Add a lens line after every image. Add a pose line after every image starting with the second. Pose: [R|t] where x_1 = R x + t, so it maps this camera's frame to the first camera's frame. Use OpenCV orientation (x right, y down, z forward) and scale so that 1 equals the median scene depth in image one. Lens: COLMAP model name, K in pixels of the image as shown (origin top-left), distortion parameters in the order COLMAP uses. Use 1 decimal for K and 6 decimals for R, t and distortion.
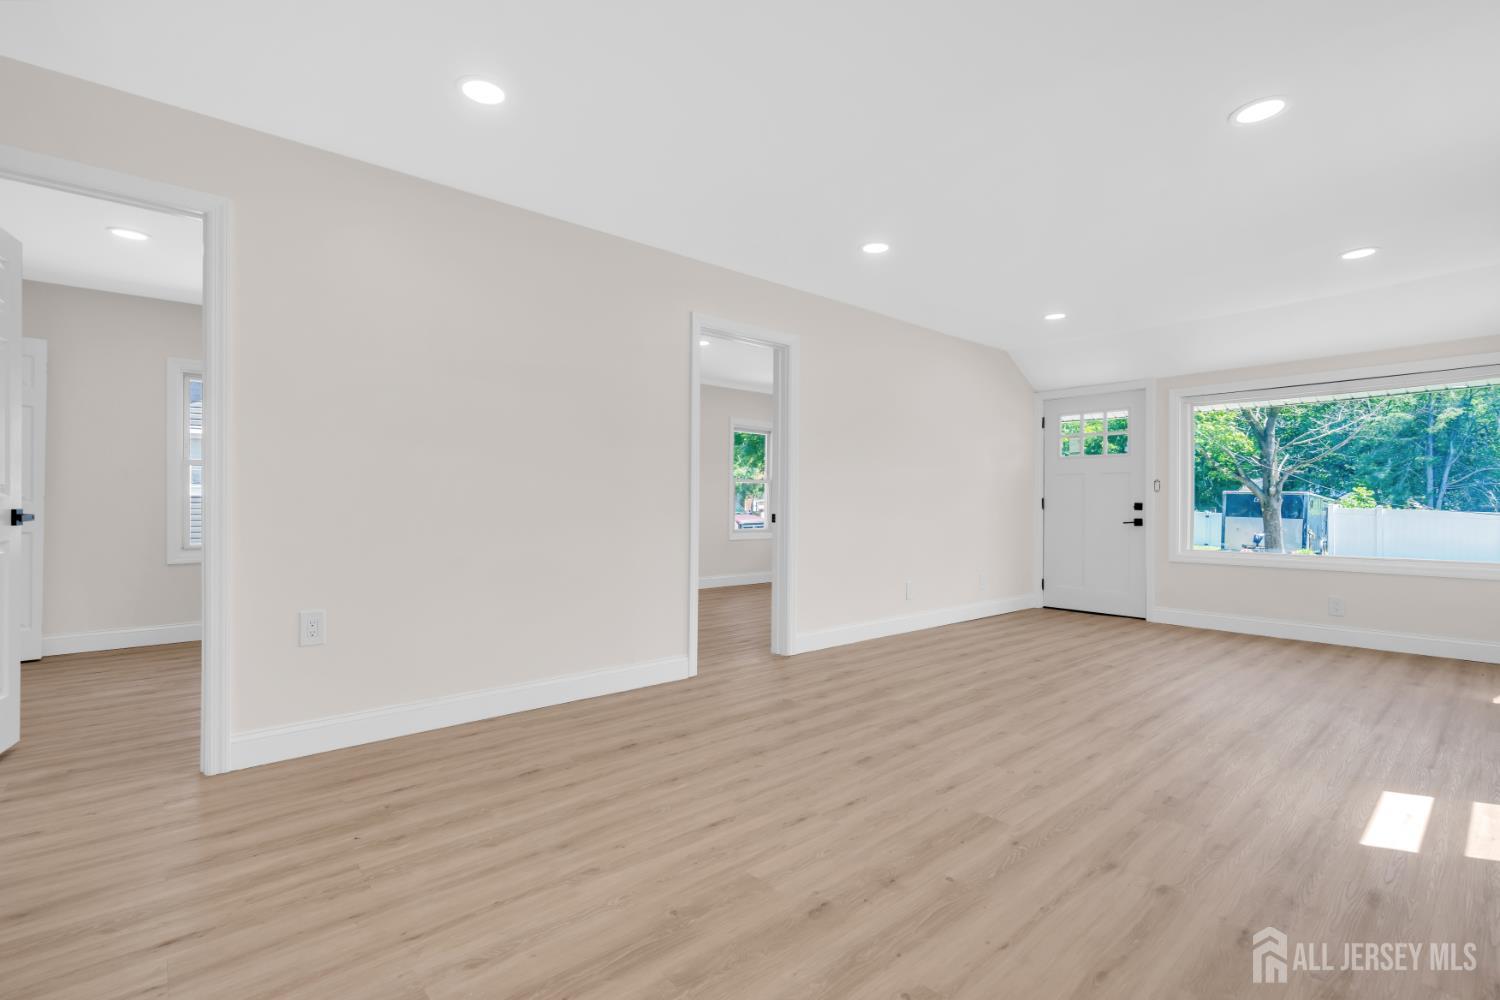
lens RADIAL K [[682.8, 0, 746.3], [0, 682.8, 498.0], [0, 0, 1]] dist [0.001109, 0.000615]
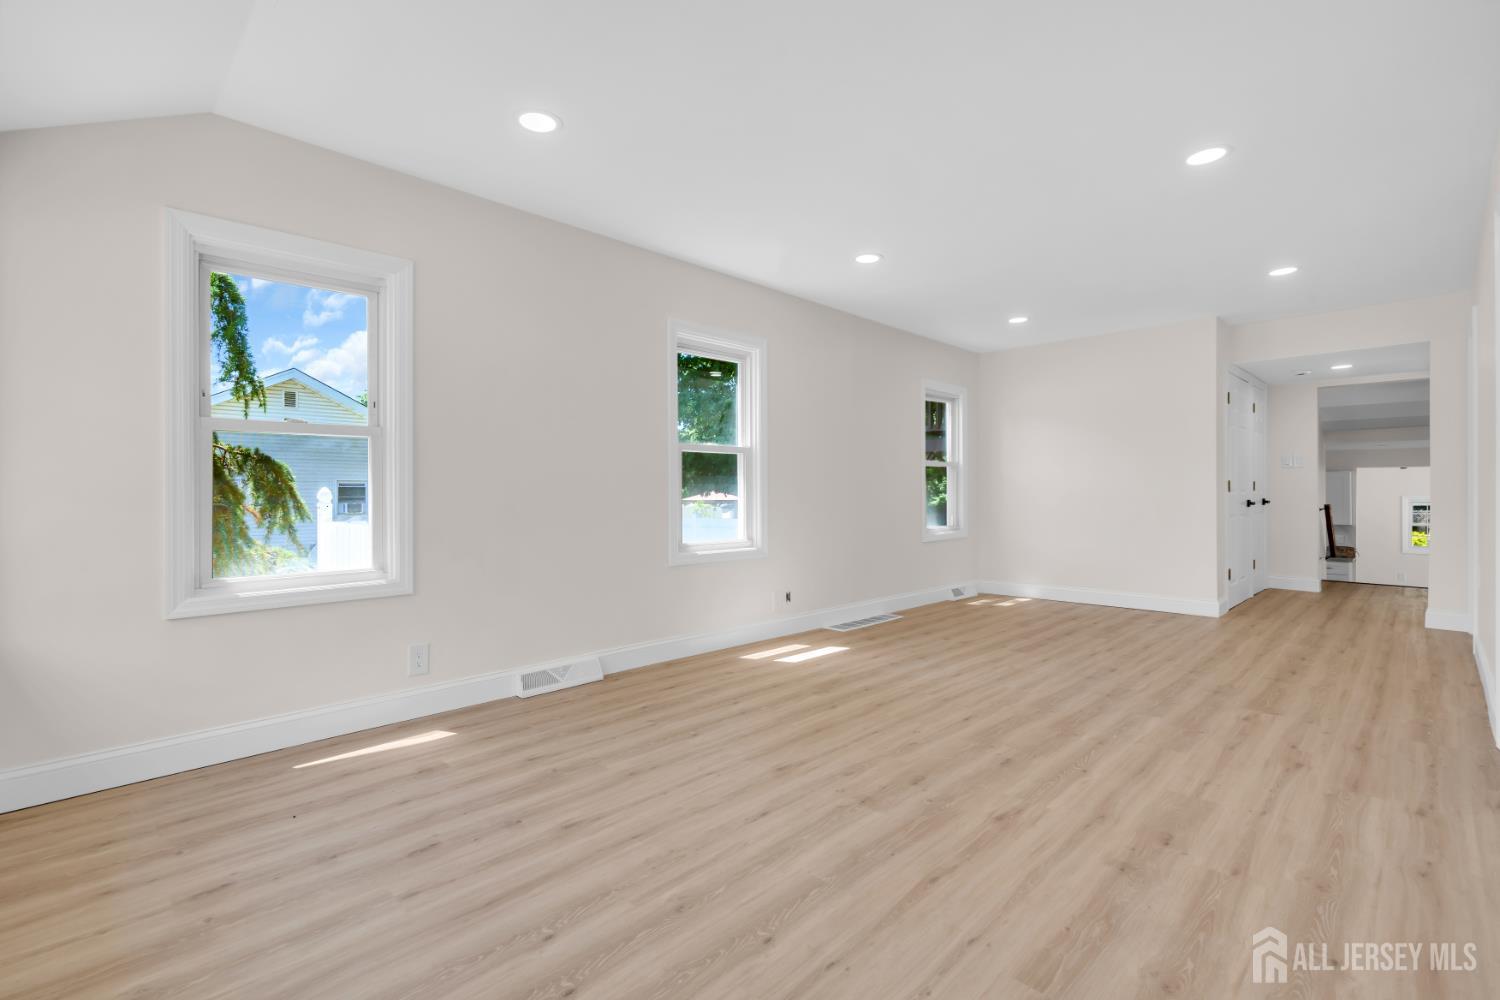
lens RADIAL K [[678.9, 0, 738.0], [0, 678.9, 496.1], [0, 0, 1]] dist [0.000186, 0.000145]
pose [[-0.998883, 0.002416, -0.047198, 0.907156], [0.002303, 0.999994, 0.002448, 0.010389], [0.047203, 0.002337, -0.998883, 2.105358]]
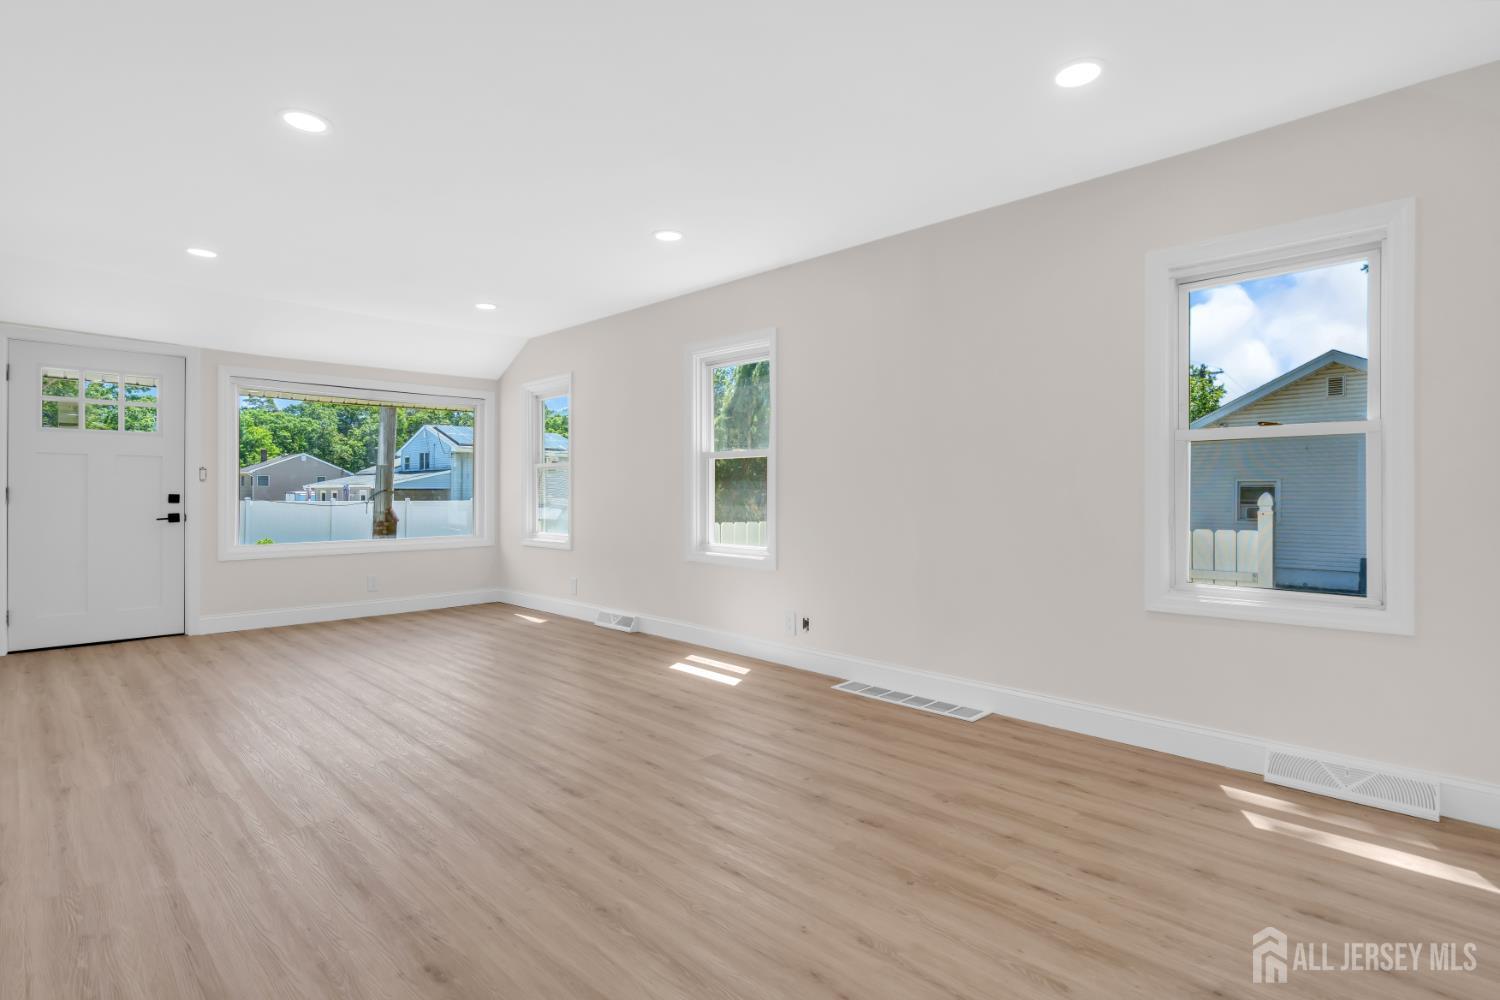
lens RADIAL K [[728.4, 0, 745.7], [0, 728.4, 494.0], [0, 0, 1]] dist [0.002299, 0.000533]
pose [[-0.075333, 0.000684, 0.997158, -0.684370], [-0.011103, 0.999937, -0.001525, 0.001062], [-0.997097, -0.011187, -0.075321, 0.754494]]
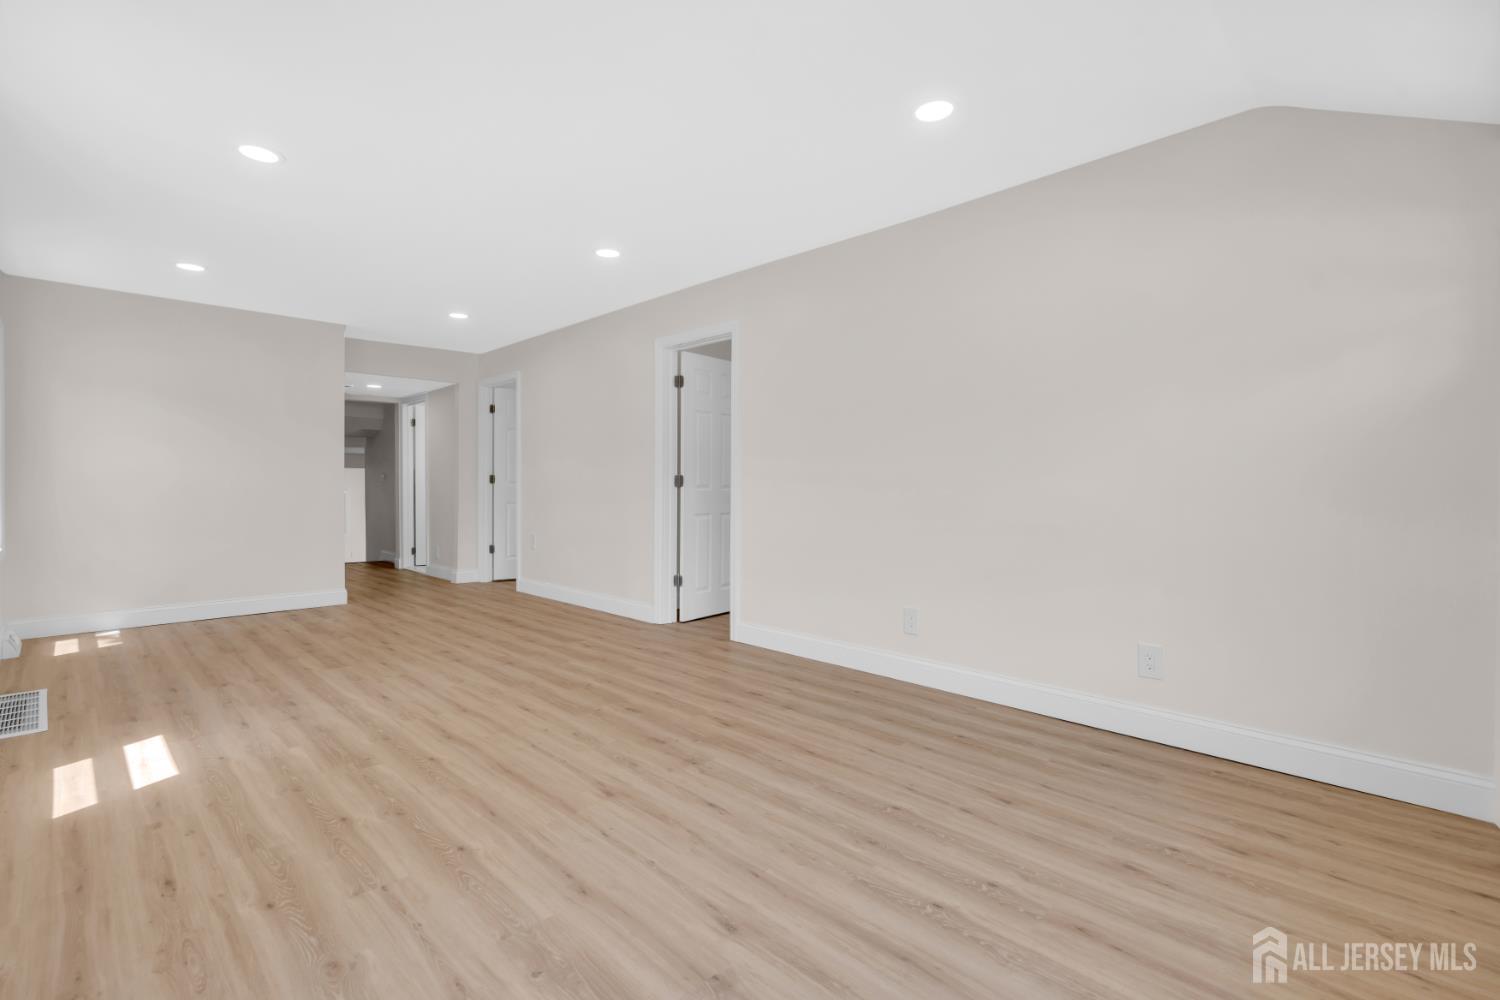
lens RADIAL K [[682.8, 0, 746.3], [0, 682.8, 498.0], [0, 0, 1]] dist [0.001109, 0.000615]
pose [[0.069007, 0.012880, -0.997533, 1.565577], [-0.000157, 0.999917, 0.012900, 0.008946], [0.997616, -0.000734, 0.069003, 1.389672]]
